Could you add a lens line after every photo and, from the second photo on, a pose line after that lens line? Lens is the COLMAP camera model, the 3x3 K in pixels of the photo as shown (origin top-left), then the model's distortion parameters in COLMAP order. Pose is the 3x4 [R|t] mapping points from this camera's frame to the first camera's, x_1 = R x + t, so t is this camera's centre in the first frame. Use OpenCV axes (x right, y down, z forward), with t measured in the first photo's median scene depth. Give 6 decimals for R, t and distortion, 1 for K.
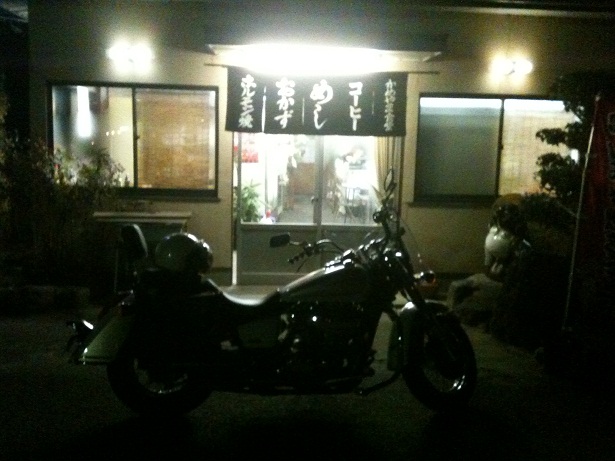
lens RADIAL K [[714.5, 0, 307.5], [0, 714.5, 230.5], [0, 0, 1]] dist [0.101024, 0.001695]
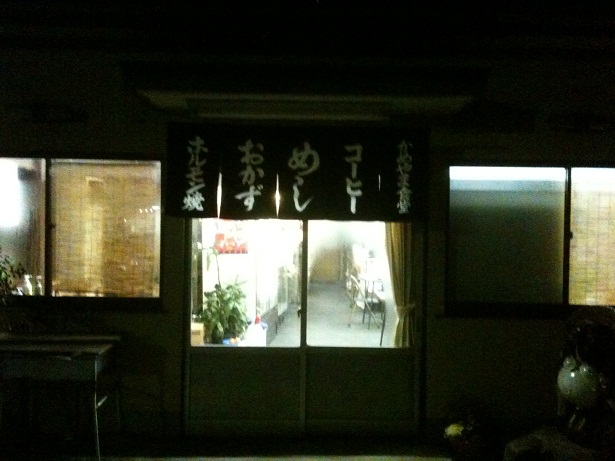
lens RADIAL K [[714.5, 0, 307.5], [0, 714.5, 230.5], [0, 0, 1]] dist [0.101024, 0.001695]
pose [[0.999099, -0.009199, -0.041434, 0.049590], [0.004397, 0.993412, -0.114509, -0.045176], [0.042214, 0.114224, 0.992558, 0.322688]]
